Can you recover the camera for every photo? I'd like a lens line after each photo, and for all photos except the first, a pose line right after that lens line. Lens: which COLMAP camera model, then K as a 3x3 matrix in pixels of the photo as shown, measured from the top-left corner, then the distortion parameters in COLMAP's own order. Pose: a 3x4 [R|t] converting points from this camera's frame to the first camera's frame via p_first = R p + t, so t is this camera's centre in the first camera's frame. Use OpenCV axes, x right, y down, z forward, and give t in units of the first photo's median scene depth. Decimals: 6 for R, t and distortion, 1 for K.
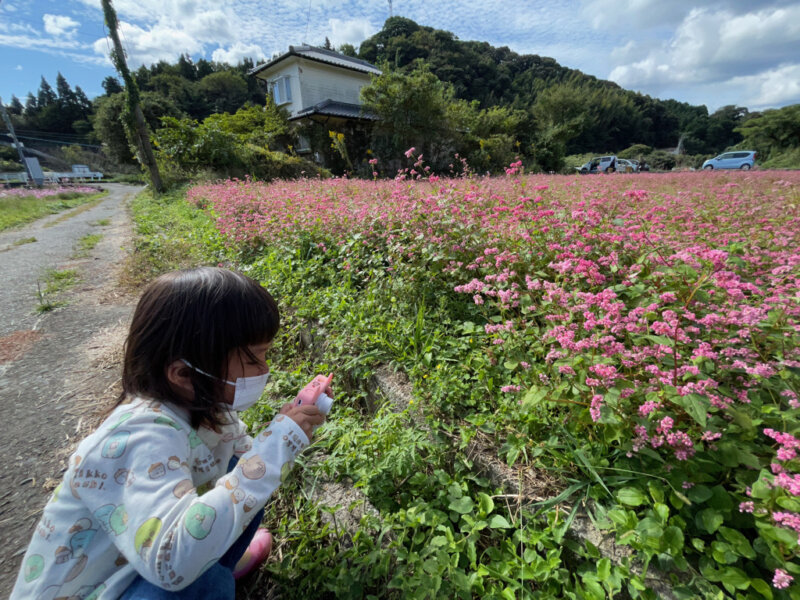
lens RADIAL K [[330.5, 0, 400.0], [0, 330.5, 300.0], [0, 0, 1]] dist [0.000752, 0.000121]
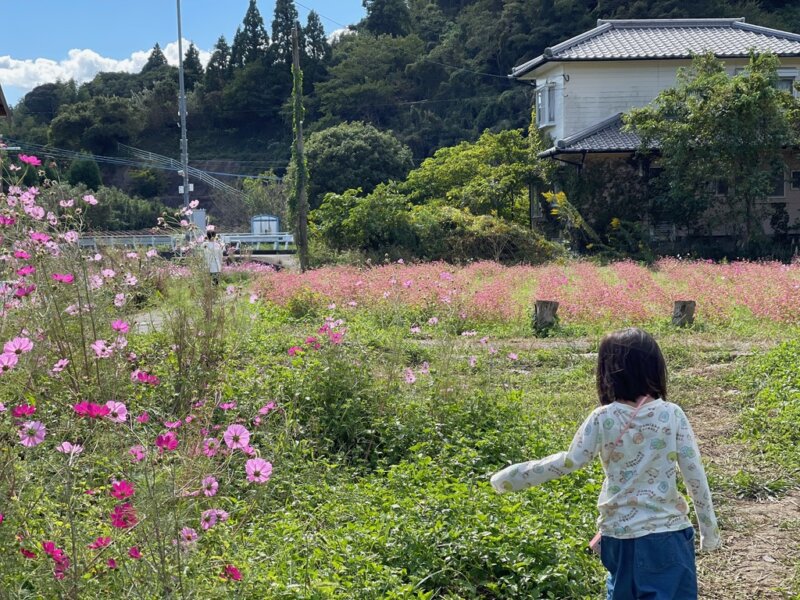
lens RADIAL K [[1544.6, 0, 400.0], [0, 1544.6, 300.0], [0, 0, 1]] dist [0.241308, -0.058404]
pose [[0.791941, 0.022171, -0.610195, 0.083018], [-0.201732, 0.952725, -0.227200, 0.026201], [0.576311, 0.303025, 0.758974, -0.082017]]
